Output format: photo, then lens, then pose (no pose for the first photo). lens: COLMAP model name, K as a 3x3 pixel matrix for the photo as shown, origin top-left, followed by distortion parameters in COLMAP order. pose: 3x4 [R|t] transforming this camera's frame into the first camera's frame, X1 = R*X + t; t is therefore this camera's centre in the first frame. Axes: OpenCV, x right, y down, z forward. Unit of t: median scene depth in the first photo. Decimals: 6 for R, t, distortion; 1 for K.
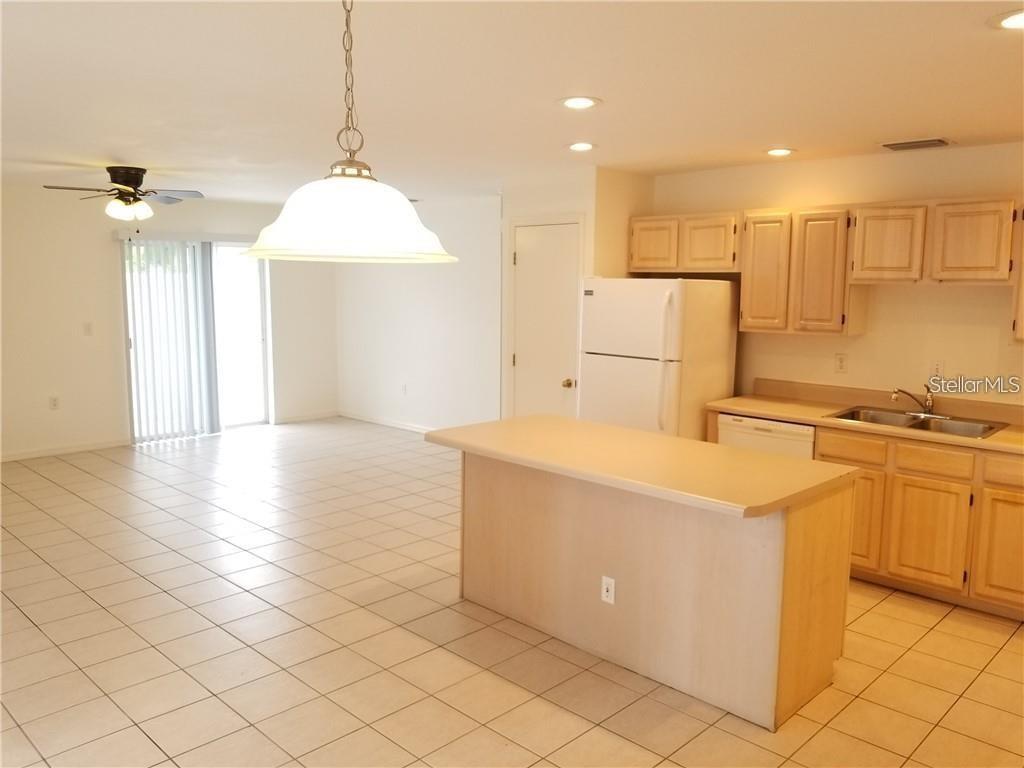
lens RADIAL K [[795.1, 0, 536.4], [0, 795.1, 375.9], [0, 0, 1]] dist [0.071295, -0.159420]
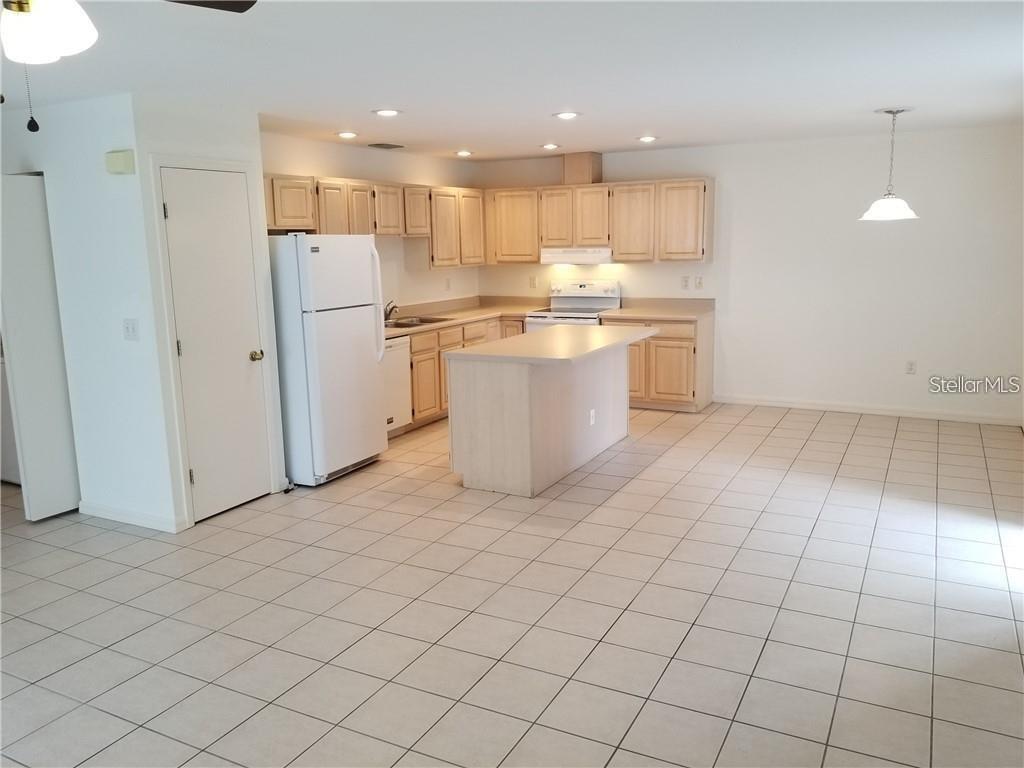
lens RADIAL K [[782.9, 0, 510.6], [0, 782.9, 367.4], [0, 0, 1]] dist [0.099441, -0.150083]
pose [[-0.261836, -0.163536, 0.951156, -1.037759], [0.134735, 0.969694, 0.203813, -0.141734], [-0.955661, 0.181520, -0.231867, 1.120478]]
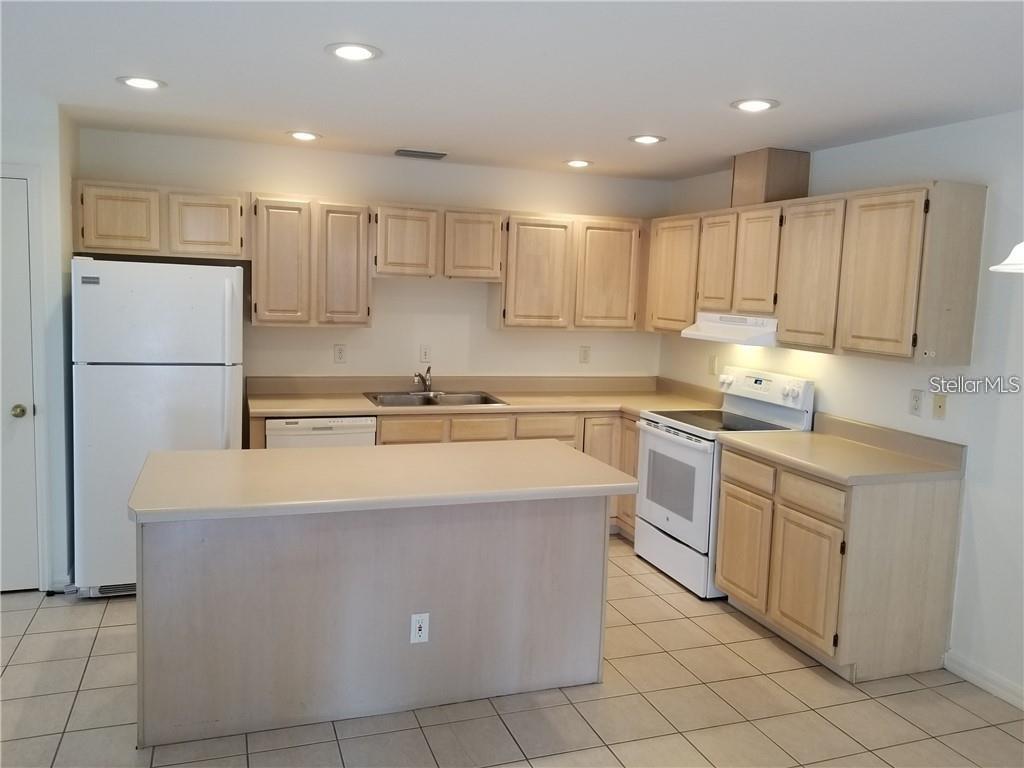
lens RADIAL K [[782.9, 0, 510.6], [0, 782.9, 367.4], [0, 0, 1]] dist [0.099441, -0.150083]
pose [[0.455469, -0.085423, 0.886144, -0.442407], [0.075895, 0.995488, 0.056955, -0.041875], [-0.887010, 0.041312, 0.459897, 0.366356]]
